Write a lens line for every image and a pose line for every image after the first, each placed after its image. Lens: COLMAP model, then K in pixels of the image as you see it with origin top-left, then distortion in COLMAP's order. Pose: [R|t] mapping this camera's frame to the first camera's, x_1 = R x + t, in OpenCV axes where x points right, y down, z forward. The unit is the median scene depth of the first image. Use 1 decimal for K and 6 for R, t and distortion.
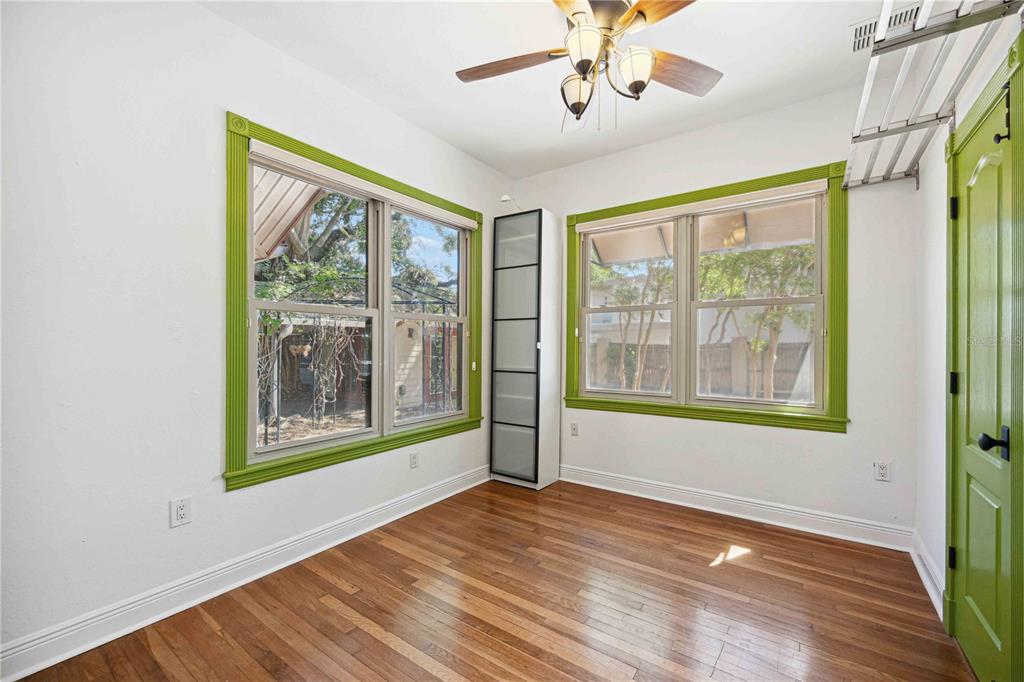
lens RADIAL K [[419.8, 0, 502.5], [0, 419.8, 344.4], [0, 0, 1]] dist [-0.001937, -0.000143]
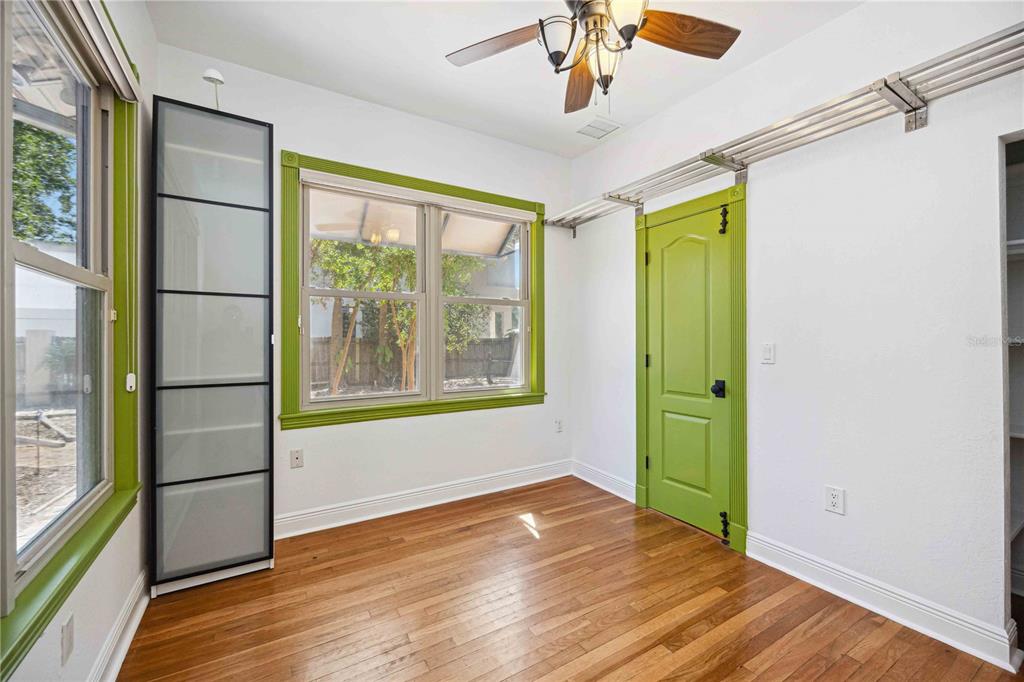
lens RADIAL K [[419.8, 0, 511.4], [0, 419.8, 340.4], [0, 0, 1]] dist [-0.001937, -0.000143]
pose [[0.384879, -0.002180, 0.922965, -0.455481], [0.001497, 0.999997, 0.001738, 0.004370], [-0.922966, 0.000713, 0.384881, 0.536251]]
